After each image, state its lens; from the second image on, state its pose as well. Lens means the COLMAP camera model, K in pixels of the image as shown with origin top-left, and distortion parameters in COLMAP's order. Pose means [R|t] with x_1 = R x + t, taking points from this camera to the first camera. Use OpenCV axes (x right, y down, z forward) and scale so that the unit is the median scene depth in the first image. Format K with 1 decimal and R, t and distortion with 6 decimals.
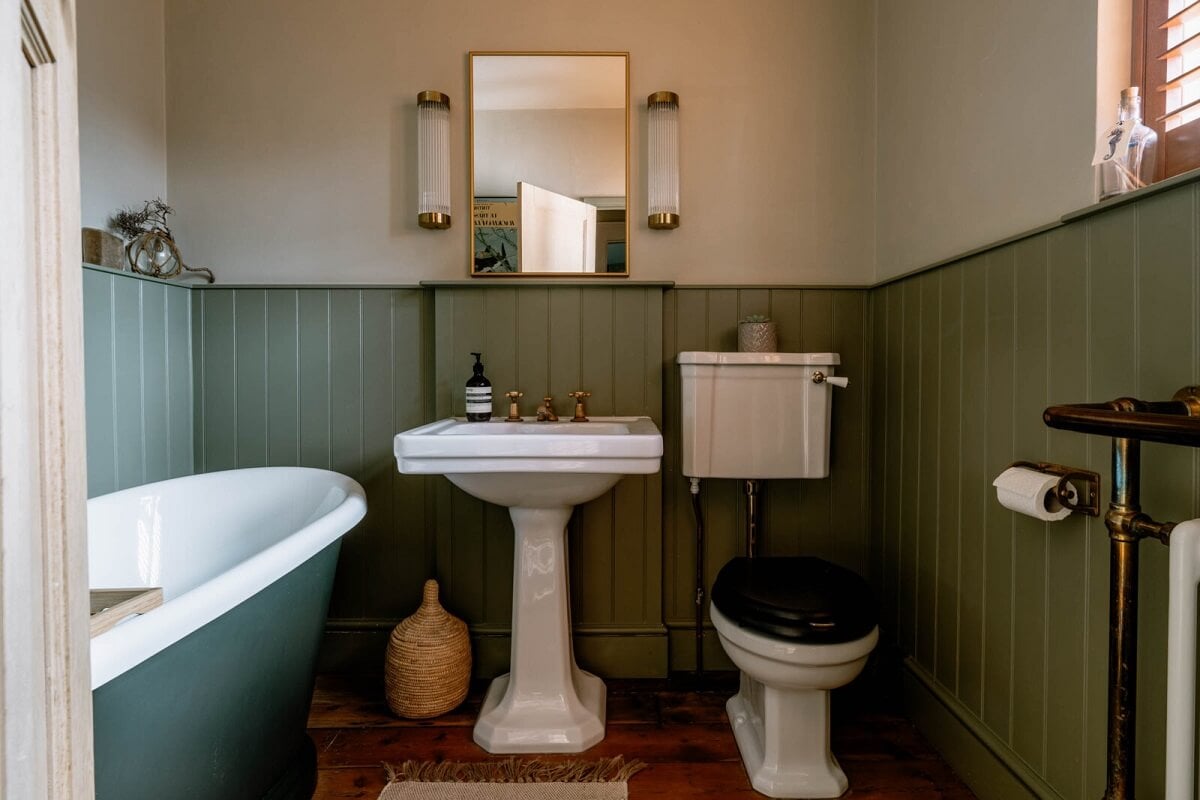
lens RADIAL K [[561.5, 0, 604.4], [0, 561.5, 392.7], [0, 0, 1]] dist [-0.003665, 0.000052]
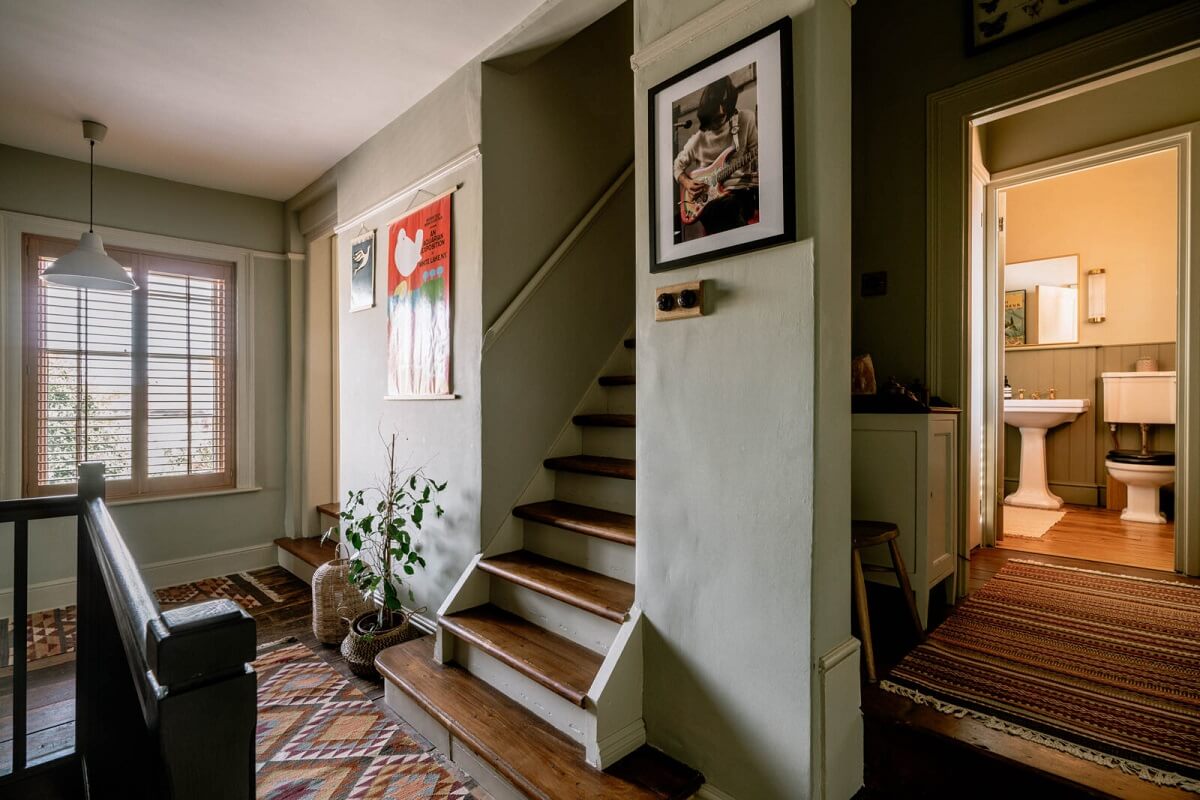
lens RADIAL K [[561.5, 0, 600.7], [0, 561.5, 405.6], [0, 0, 1]] dist [-0.003665, 0.000052]
pose [[0.714206, 0.006067, -0.699909, 0.283543], [-0.020511, 0.999714, -0.012264, 0.153430], [0.699635, 0.023115, 0.714127, -2.384334]]
